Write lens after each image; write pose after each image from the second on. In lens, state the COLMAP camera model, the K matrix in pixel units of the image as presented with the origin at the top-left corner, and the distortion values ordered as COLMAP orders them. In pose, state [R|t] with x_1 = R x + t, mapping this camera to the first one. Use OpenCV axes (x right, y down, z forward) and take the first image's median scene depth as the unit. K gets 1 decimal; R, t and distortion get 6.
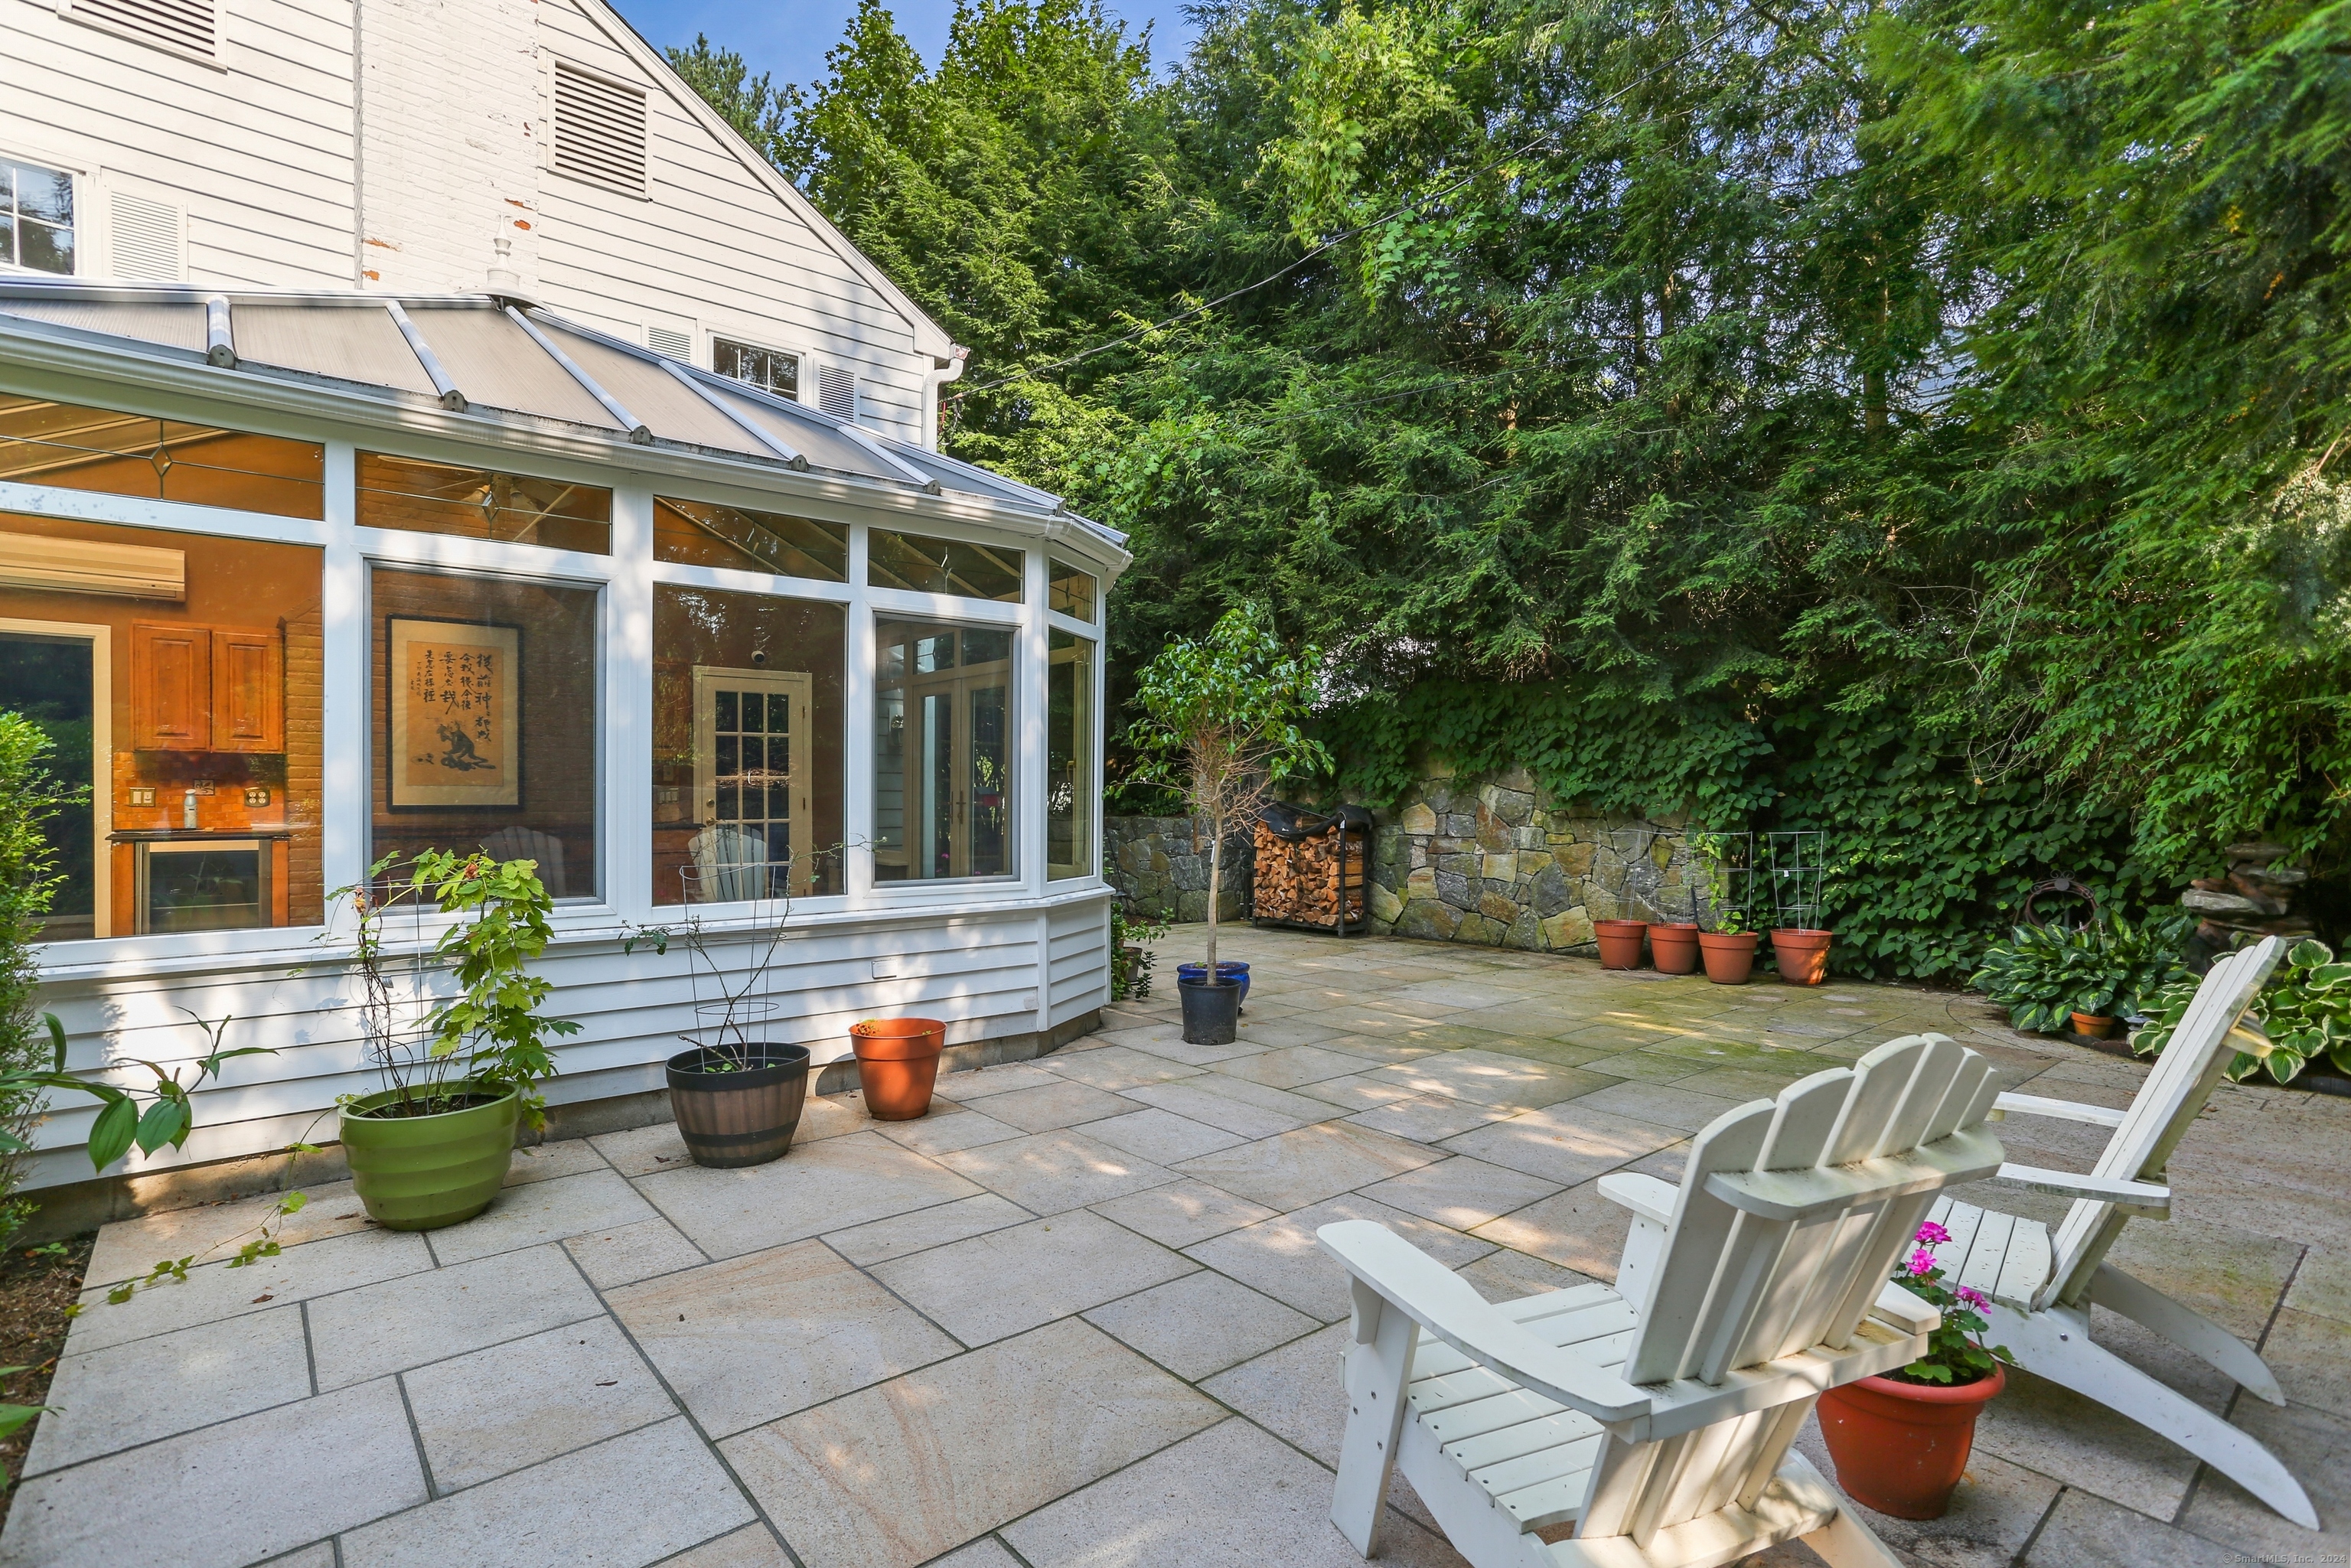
lens RADIAL K [[1137.2, 0, 1175.5], [0, 1137.2, 784.0], [0, 0, 1]] dist [-0.066288, 0.040230]
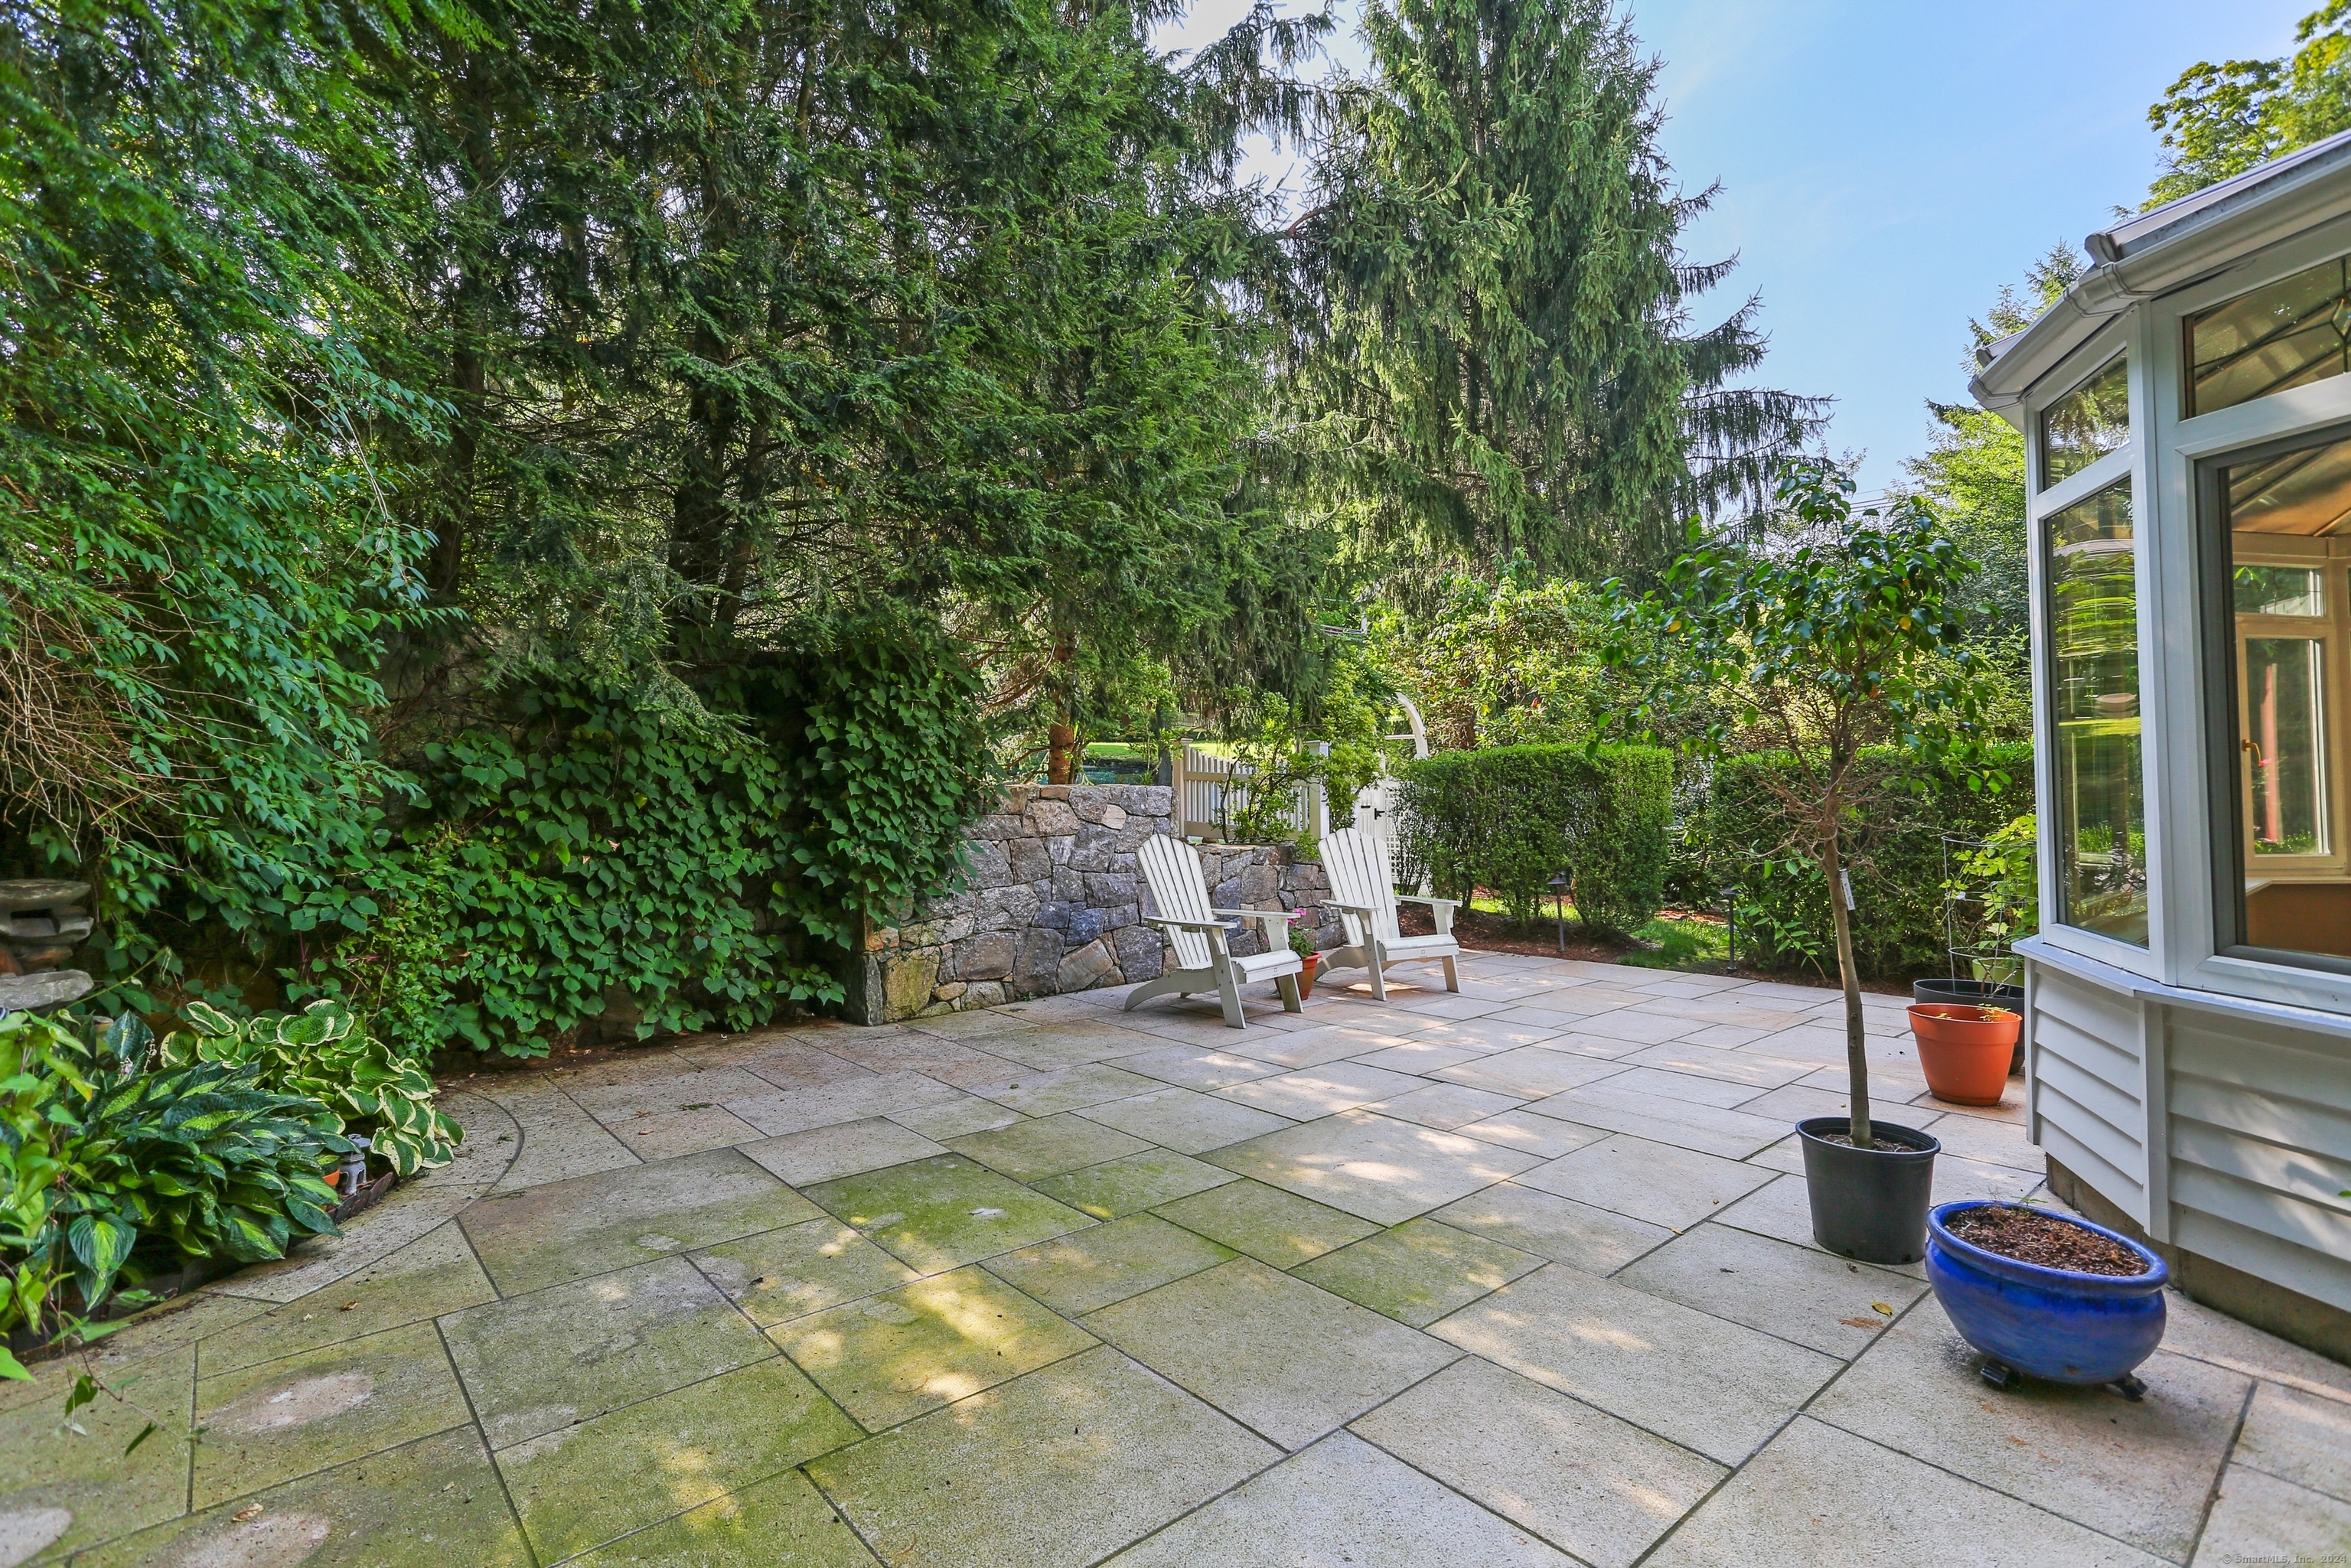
lens RADIAL K [[1137.2, 0, 1175.5], [0, 1137.2, 784.0], [0, 0, 1]] dist [-0.066288, 0.040230]
pose [[-0.999852, 0.002427, -0.017031, 0.449569], [0.002599, 0.999946, -0.010105, 0.015692], [0.017005, -0.010148, -0.999804, 1.868847]]
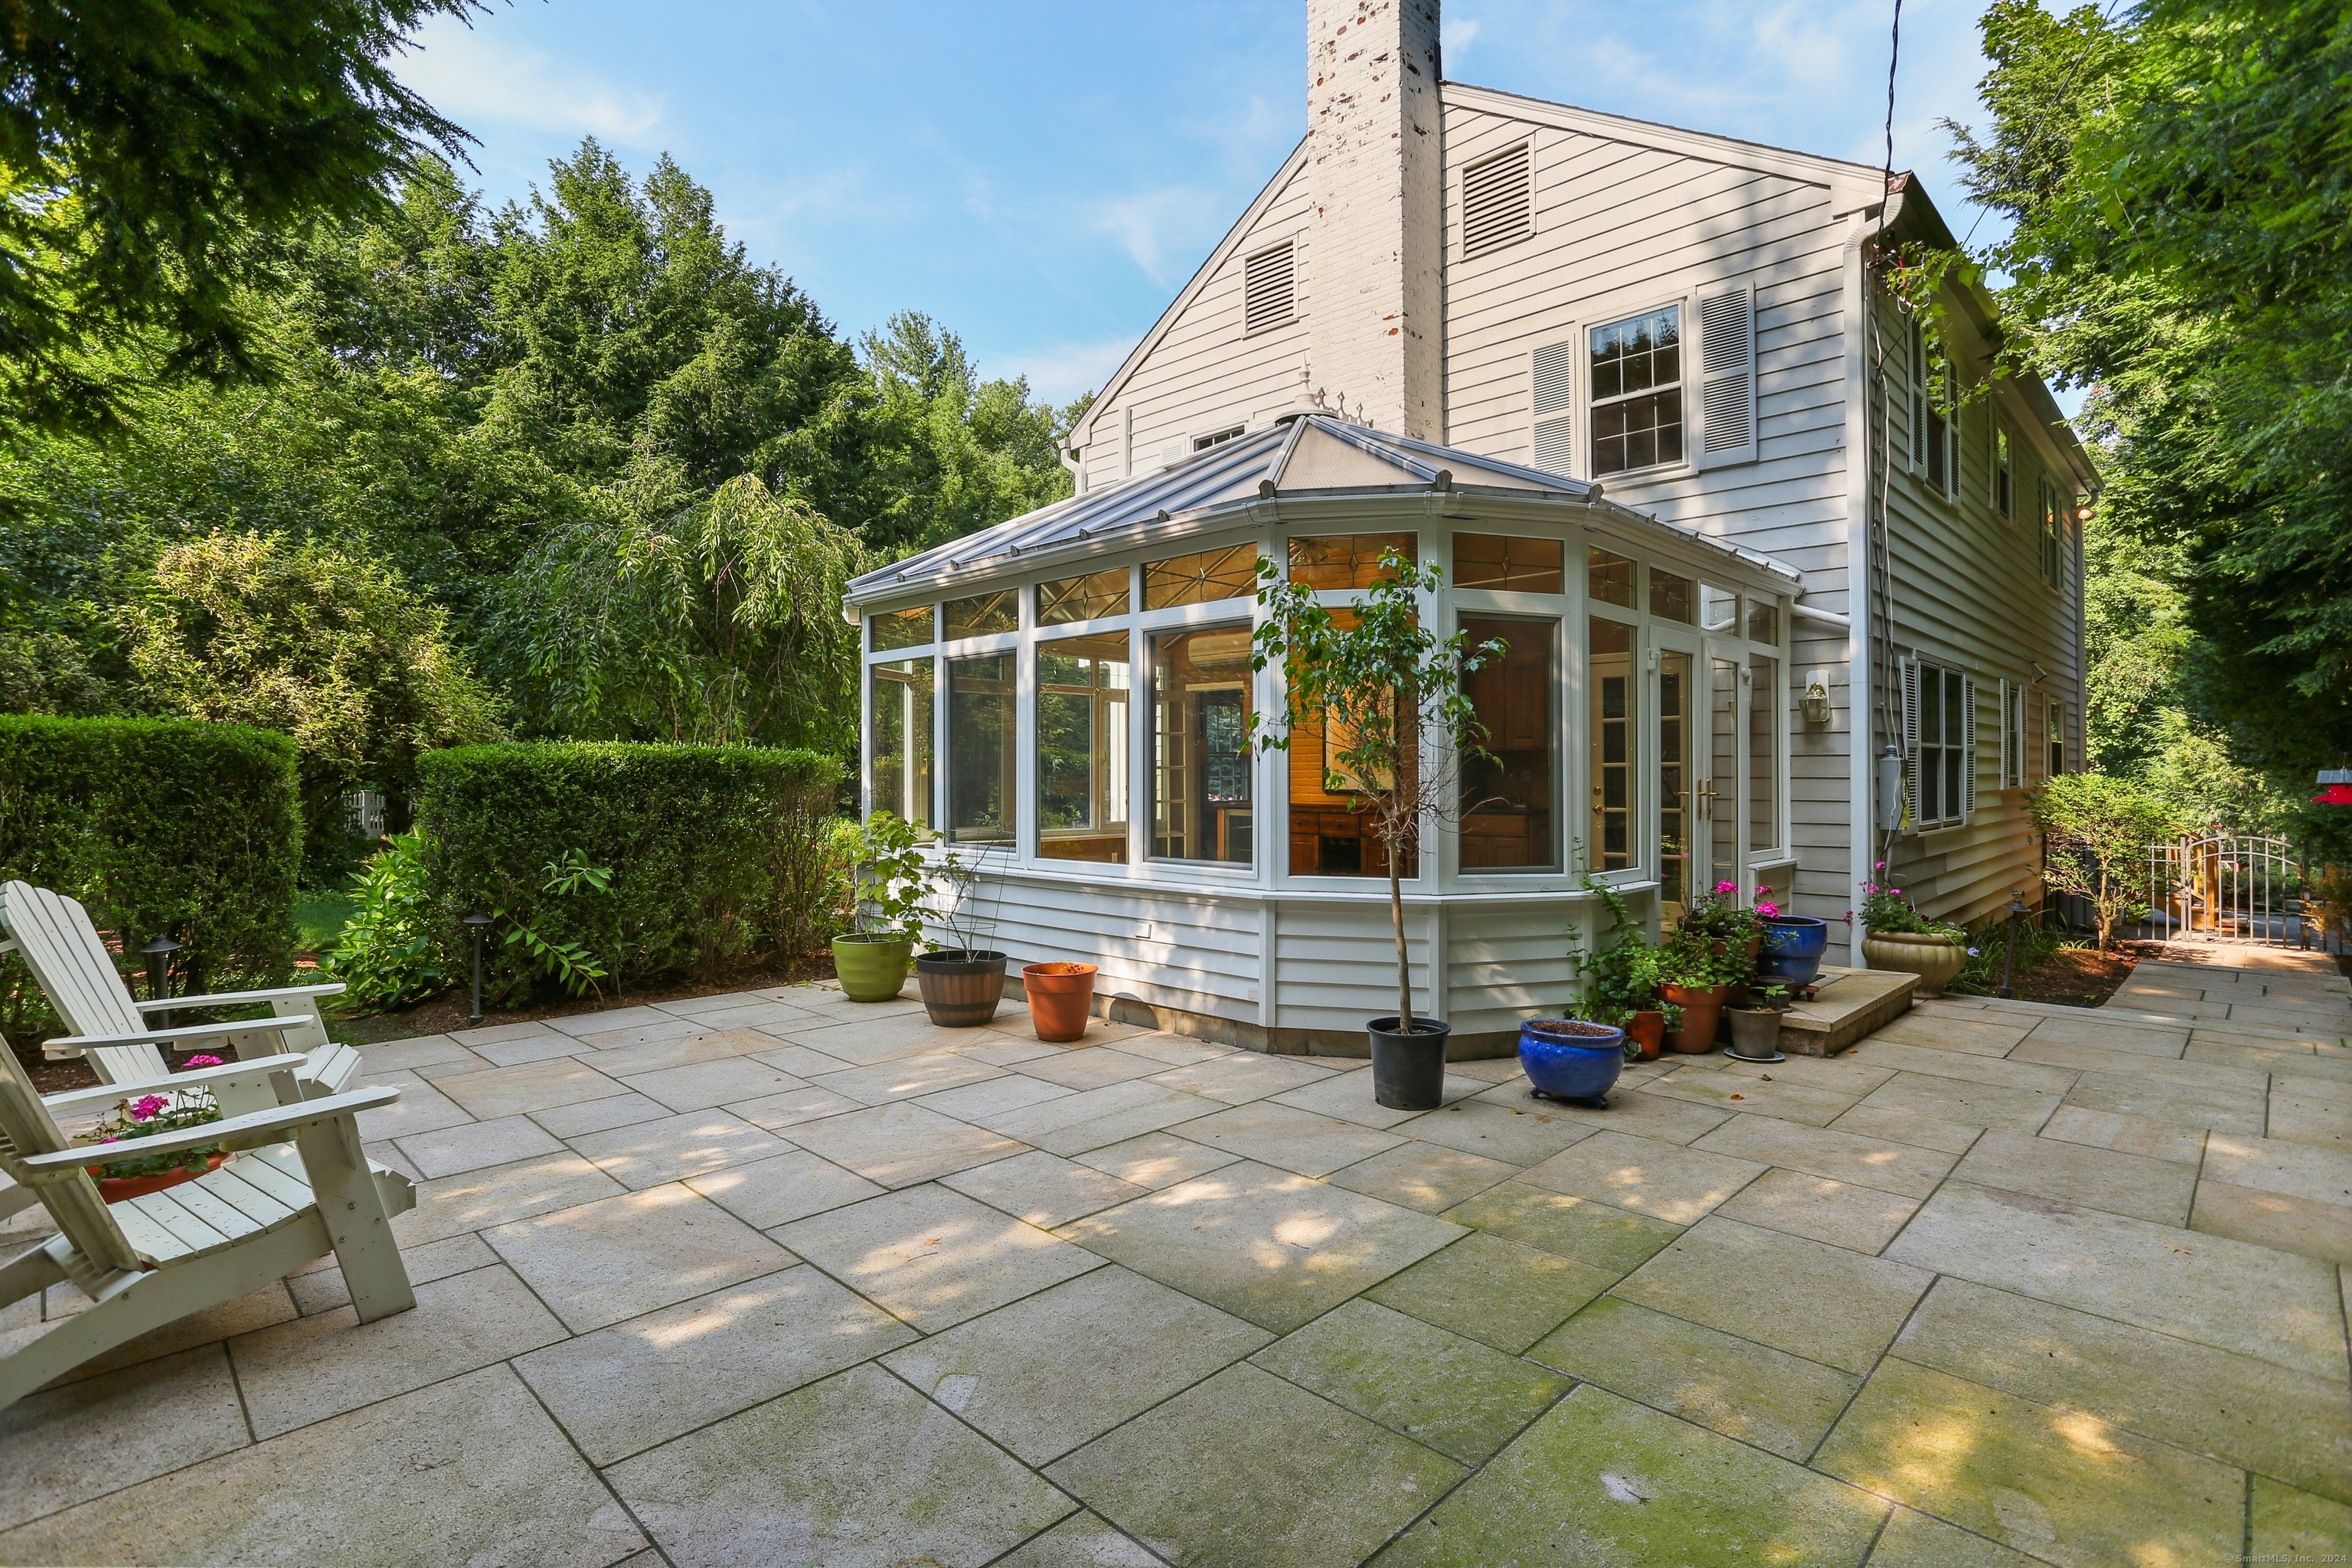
lens RADIAL K [[1137.7, 0, 1176.0], [0, 1137.7, 784.0], [0, 0, 1]] dist [-0.066288, 0.040230]
pose [[0.092065, -0.000698, -0.995753, 0.958118], [0.011466, 0.999934, 0.000359, 0.010534], [0.995687, -0.011450, 0.092067, 0.952708]]
